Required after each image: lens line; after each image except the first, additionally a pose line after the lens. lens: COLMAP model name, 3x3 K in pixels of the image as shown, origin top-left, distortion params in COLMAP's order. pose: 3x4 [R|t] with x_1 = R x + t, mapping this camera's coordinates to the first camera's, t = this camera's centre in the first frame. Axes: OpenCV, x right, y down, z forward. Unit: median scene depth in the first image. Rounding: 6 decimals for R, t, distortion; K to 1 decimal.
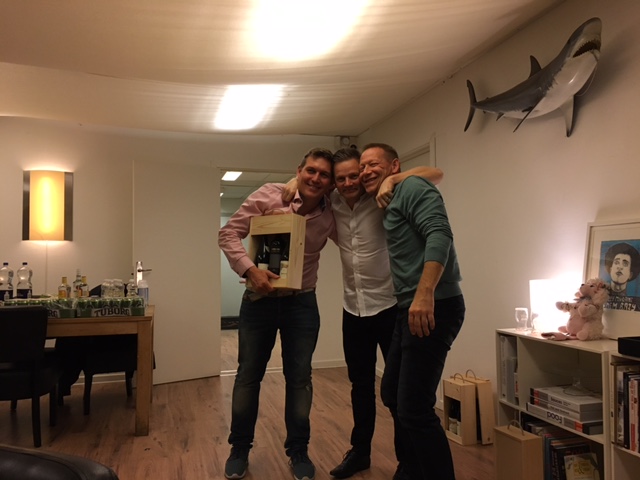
lens RADIAL K [[535.2, 0, 320.8], [0, 535.2, 240.4], [0, 0, 1]] dist [0.065551, -0.083235]
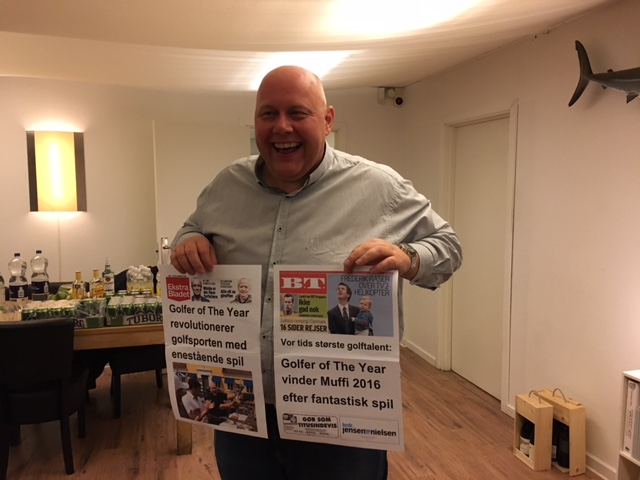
lens RADIAL K [[535.2, 0, 320.7], [0, 535.2, 238.5], [0, 0, 1]] dist [0.065551, -0.083235]
pose [[0.999923, 0.011028, 0.005776, -0.116020], [-0.011723, 0.990248, 0.138819, -0.118114], [-0.004189, -0.138876, 0.990301, 0.165864]]
